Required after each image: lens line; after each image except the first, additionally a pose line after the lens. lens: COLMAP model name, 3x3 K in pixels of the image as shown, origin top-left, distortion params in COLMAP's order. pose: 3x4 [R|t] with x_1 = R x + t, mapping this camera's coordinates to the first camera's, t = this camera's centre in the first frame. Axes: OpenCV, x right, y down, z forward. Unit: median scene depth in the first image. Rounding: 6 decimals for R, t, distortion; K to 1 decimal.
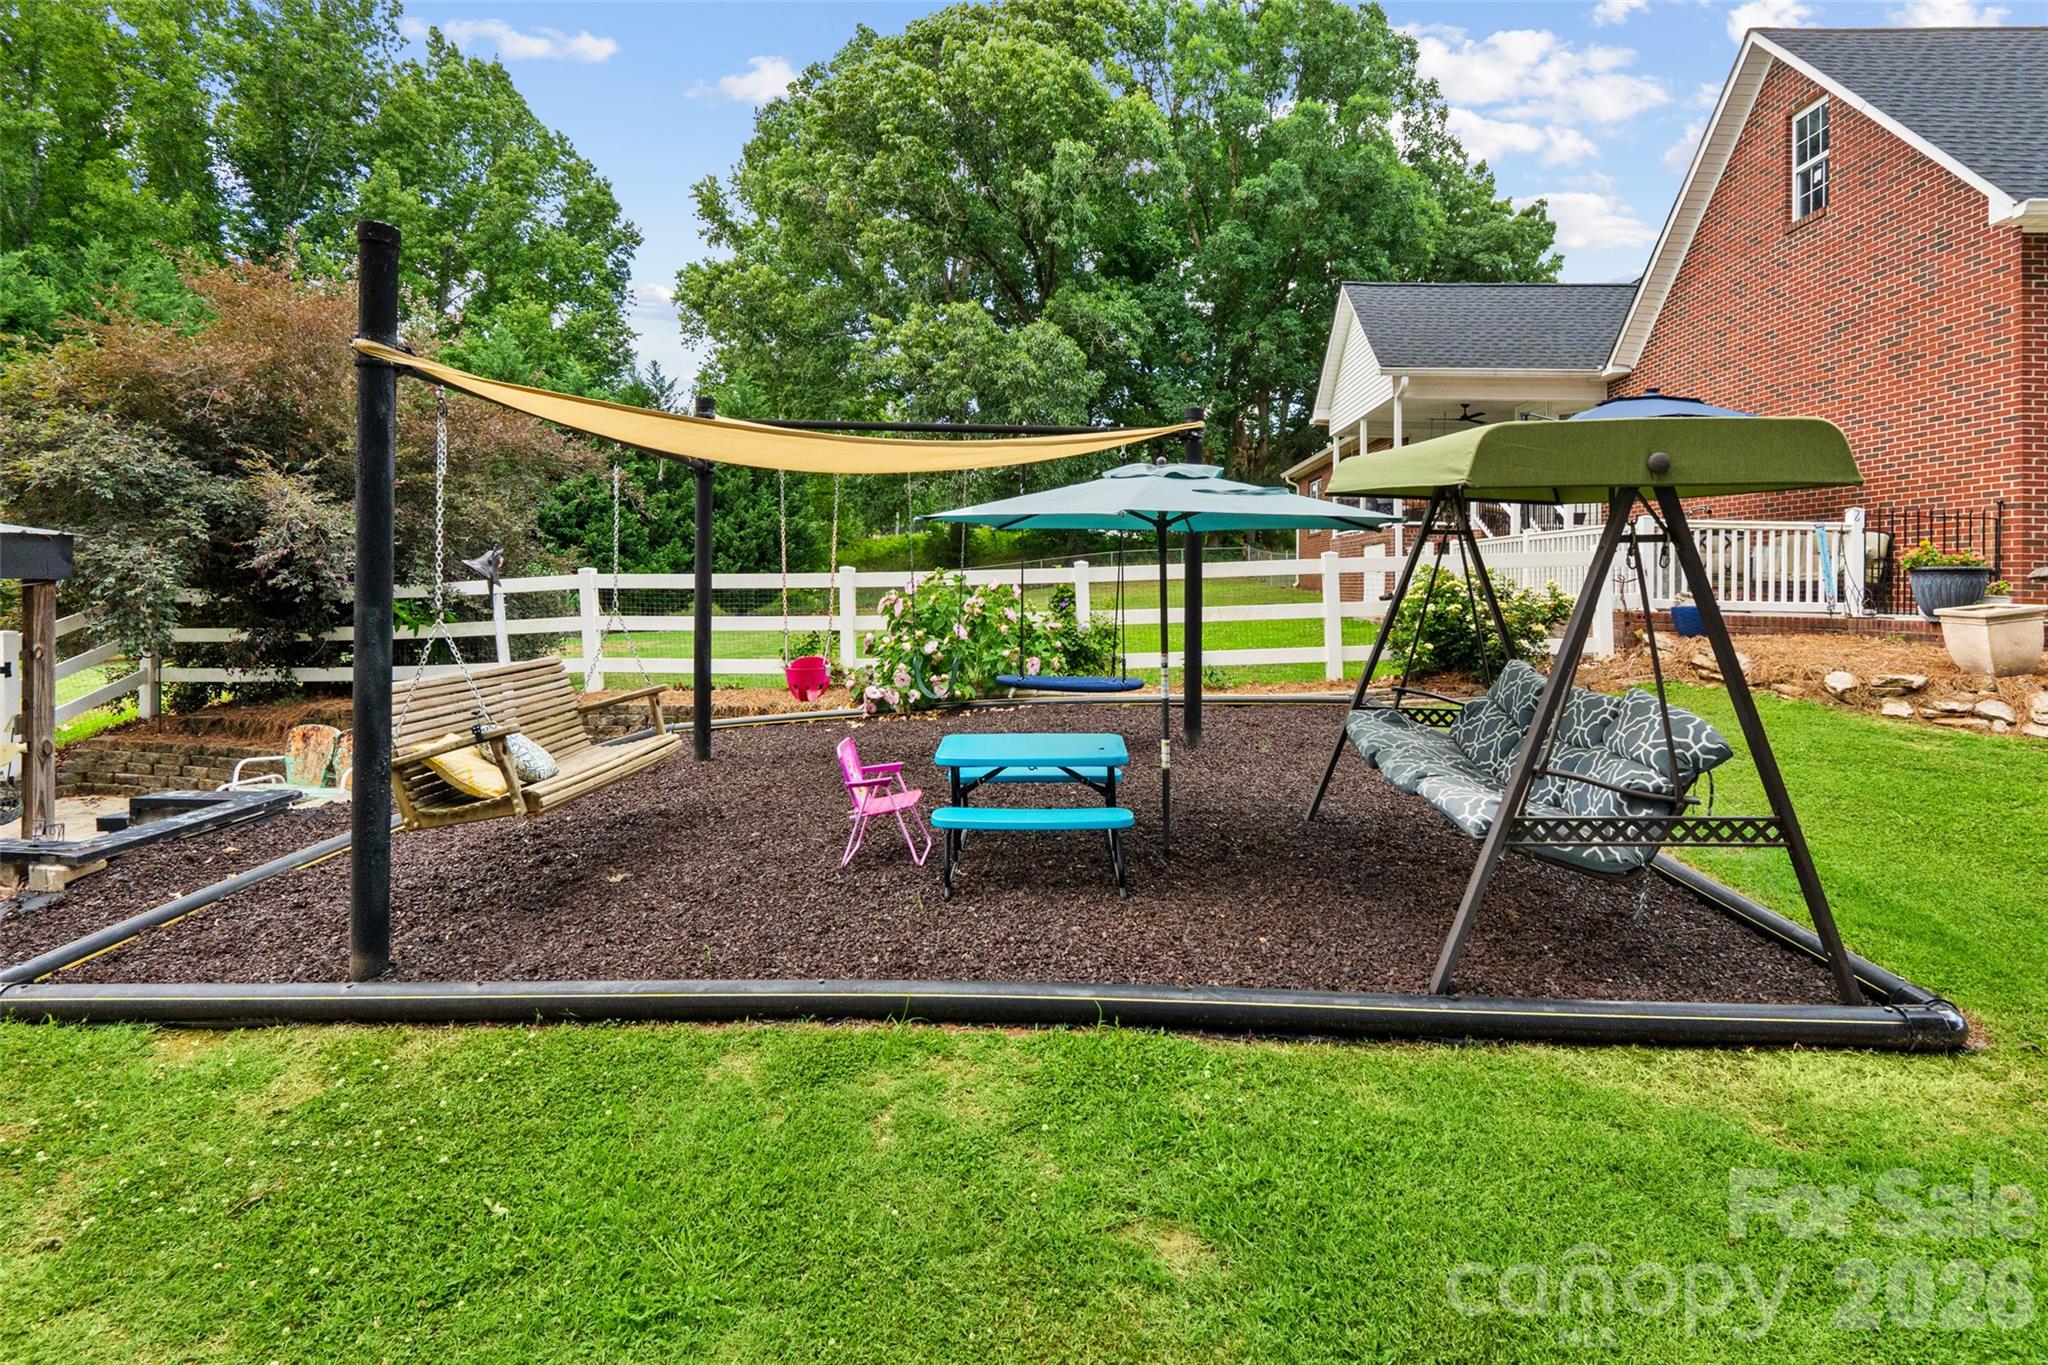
lens RADIAL K [[942.2, 0, 1012.5], [0, 942.2, 615.4], [0, 0, 1]] dist [-0.000895, -0.006908]
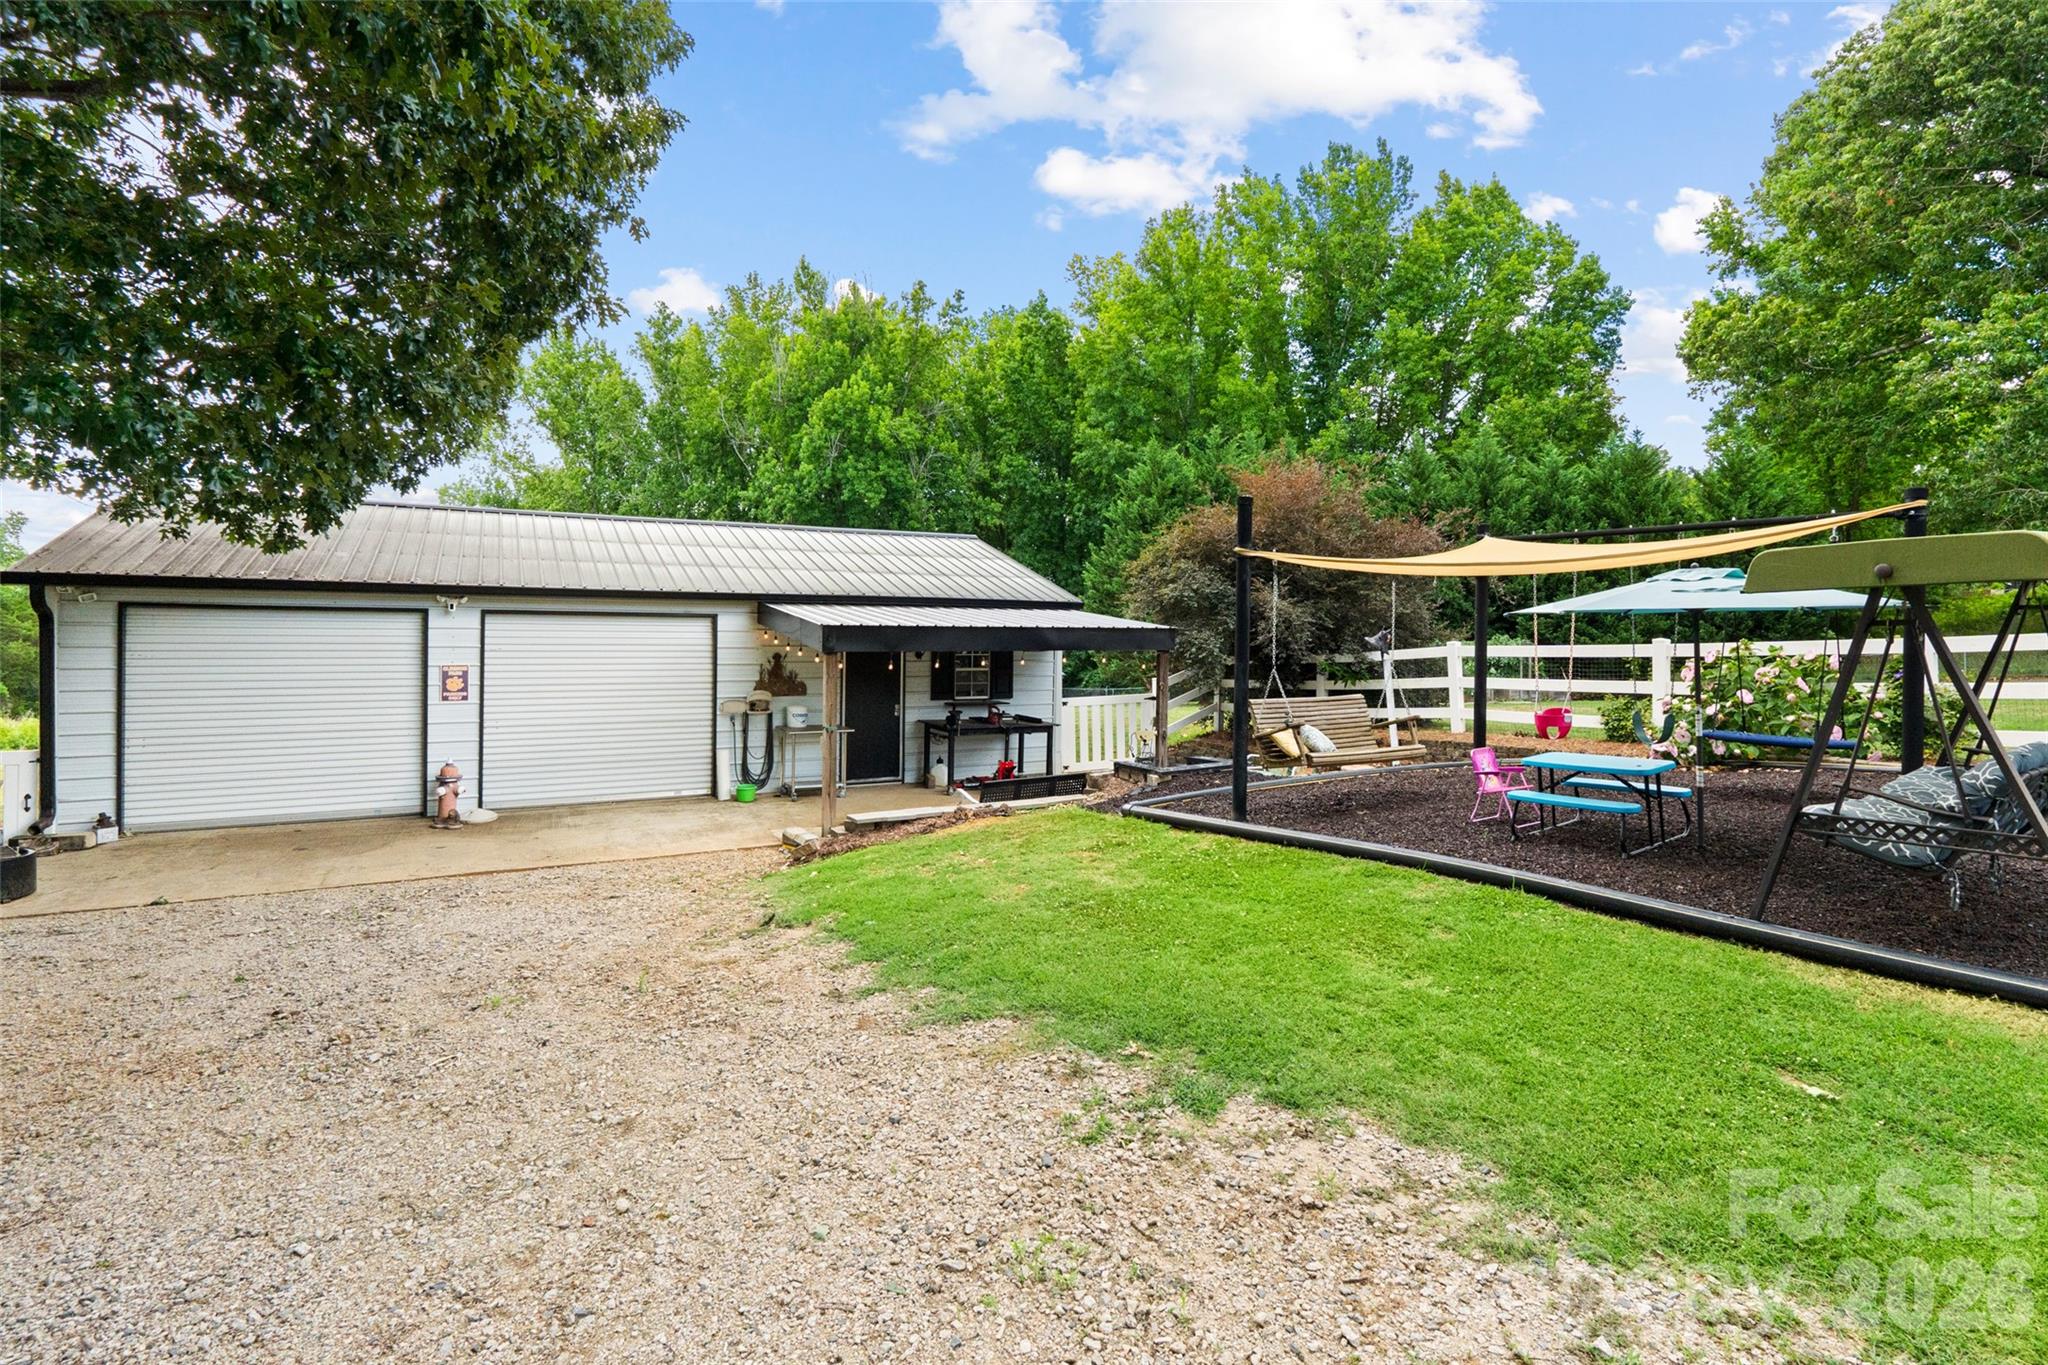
lens RADIAL K [[961.1, 0, 1034.9], [0, 961.1, 615.7], [0, 0, 1]] dist [-0.002789, -0.000724]
pose [[0.560107, -0.032566, -0.827780, 0.344563], [-0.027985, 0.997913, -0.058195, 0.009637], [0.827947, 0.055761, 0.558027, -0.259781]]
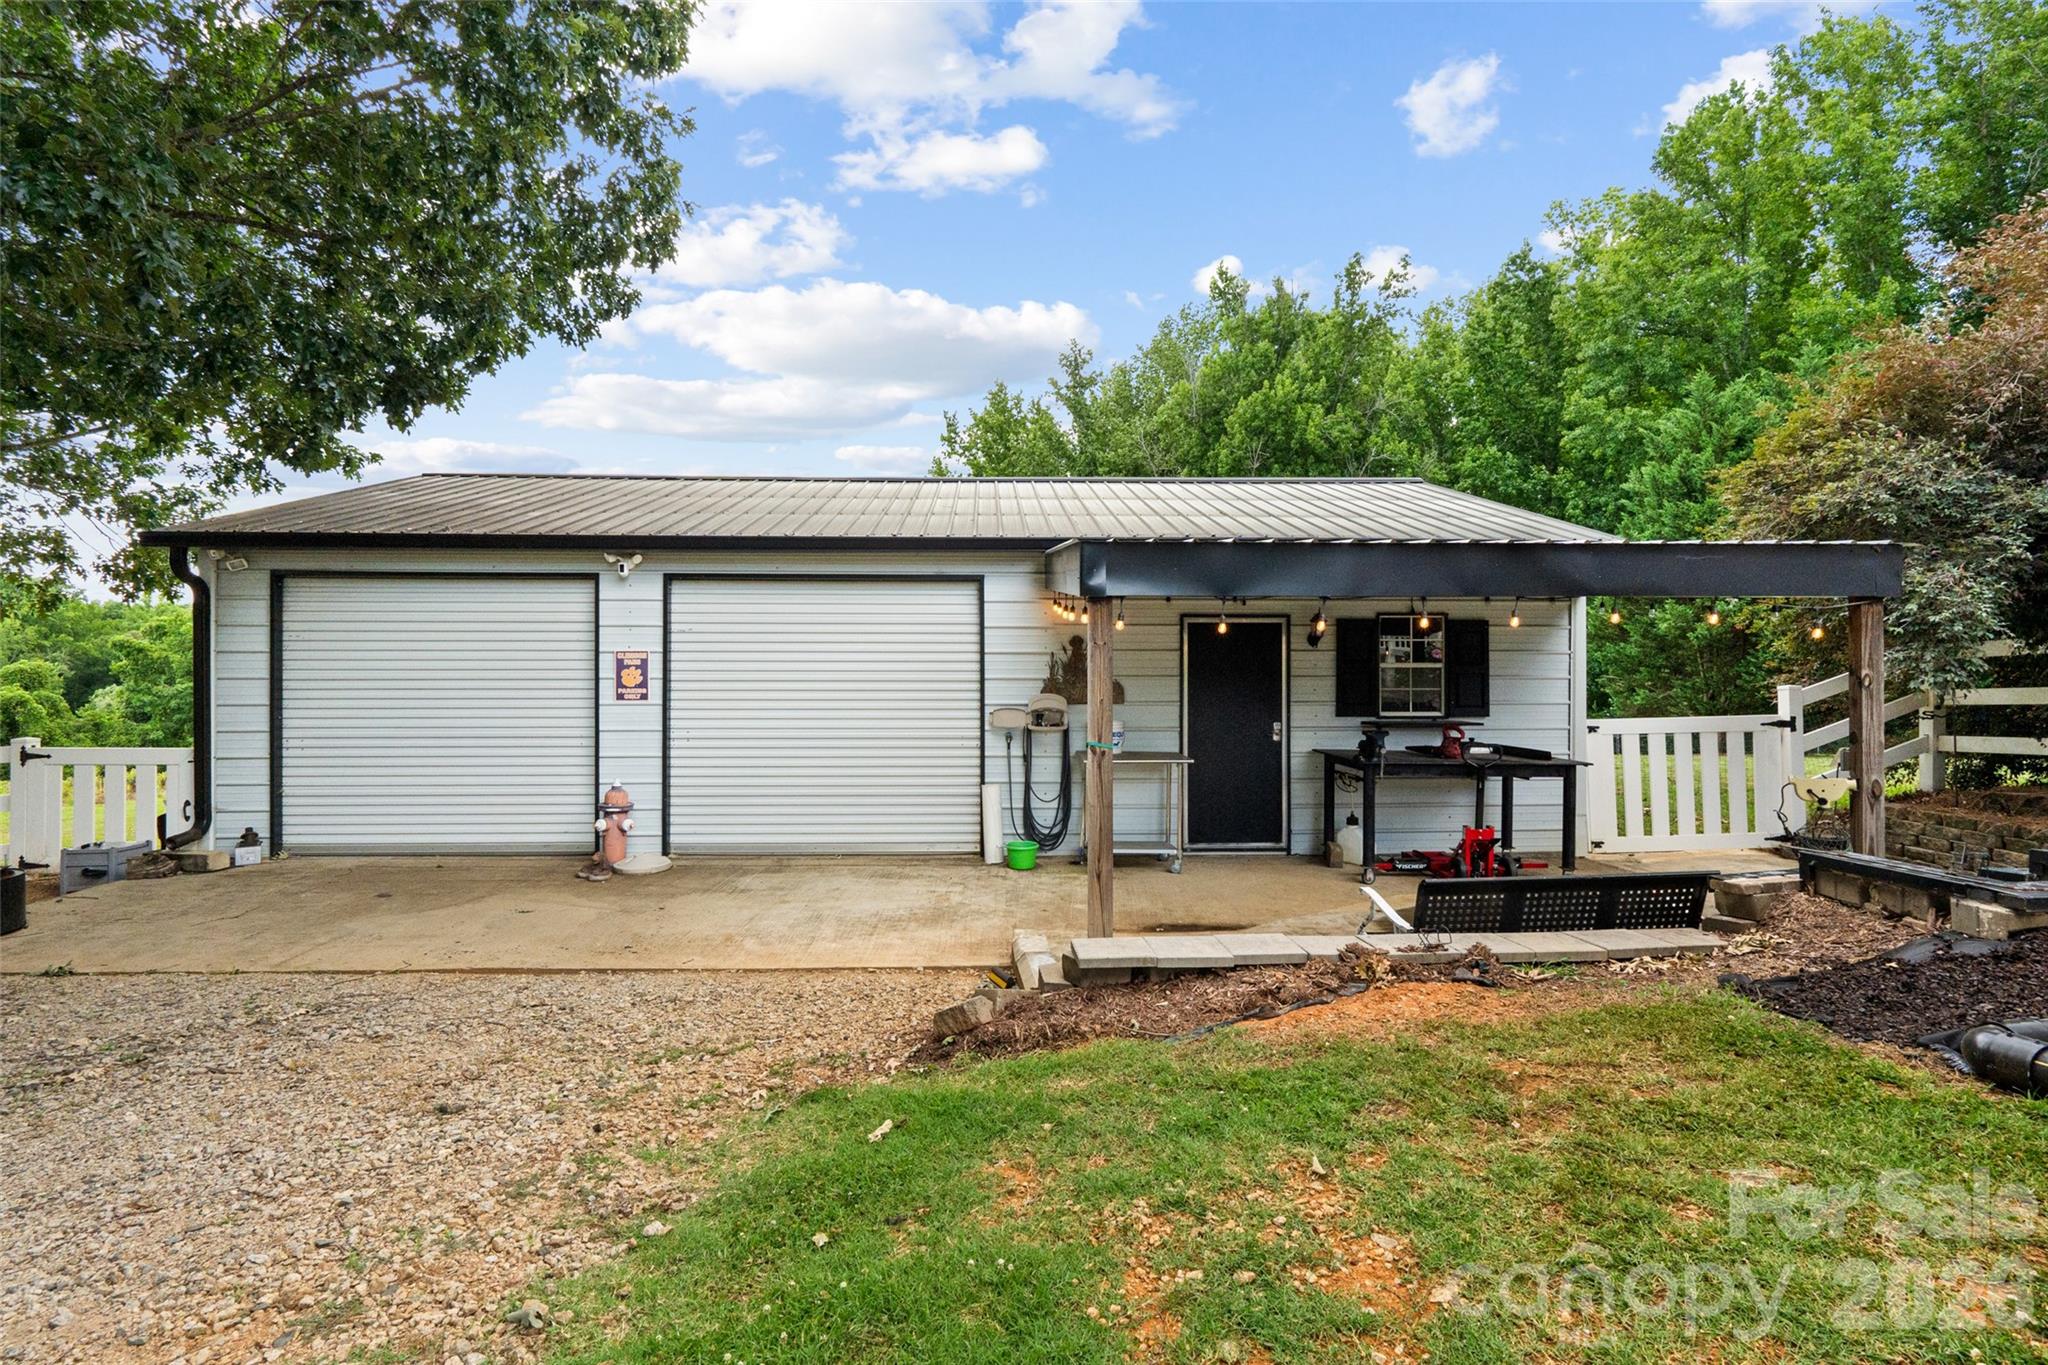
lens RADIAL K [[954.8, 0, 1028.3], [0, 954.8, 681.1], [0, 0, 1]] dist [-0.013335, -0.000611]
pose [[0.128809, -0.022618, -0.991411, -0.167246], [-0.034586, 0.999029, -0.027285, 0.060526], [0.991066, 0.037804, 0.127901, 0.061413]]
